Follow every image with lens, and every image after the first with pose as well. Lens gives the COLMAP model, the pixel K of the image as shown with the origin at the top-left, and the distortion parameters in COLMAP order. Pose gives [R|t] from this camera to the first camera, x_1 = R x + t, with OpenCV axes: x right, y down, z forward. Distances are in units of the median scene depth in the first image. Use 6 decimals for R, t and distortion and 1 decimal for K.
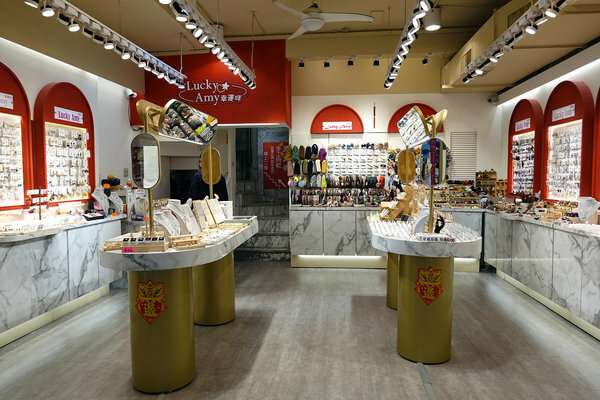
lens RADIAL K [[419.0, 0, 300.0], [0, 419.0, 200.0], [0, 0, 1]] dist [-0.004343, -0.002048]
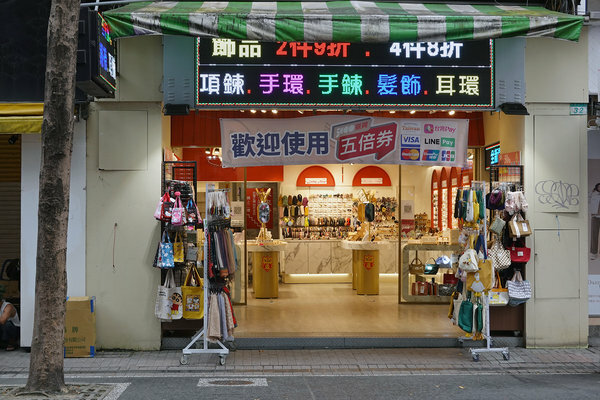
lens RADIAL K [[1103.3, 0, 300.0], [0, 1103.3, 200.0], [0, 0, 1]] dist [-0.021135, -0.008402]
pose [[0.988124, 0.001739, 0.153649, -0.534909], [0.009301, 0.997425, -0.071105, 0.145536], [-0.153377, 0.071690, 0.985564, -2.630444]]
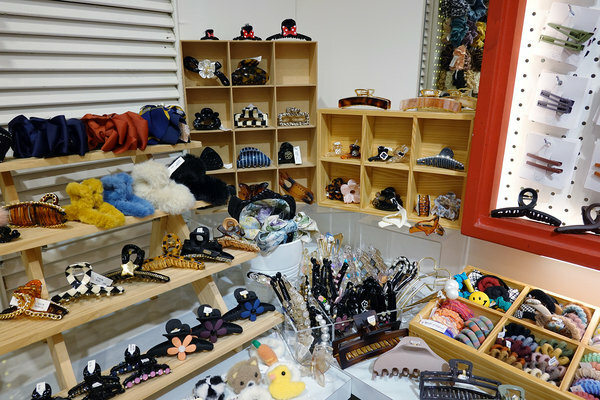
lens RADIAL K [[415.8, 0, 300.0], [0, 415.8, 200.0], [0, 0, 1]] dist [-0.000190, -0.000175]
pose [[0.611525, -0.225798, 0.758322, 0.336316], [0.040448, 0.966083, 0.255043, -0.049973], [-0.790190, -0.125293, 0.599918, 0.894925]]
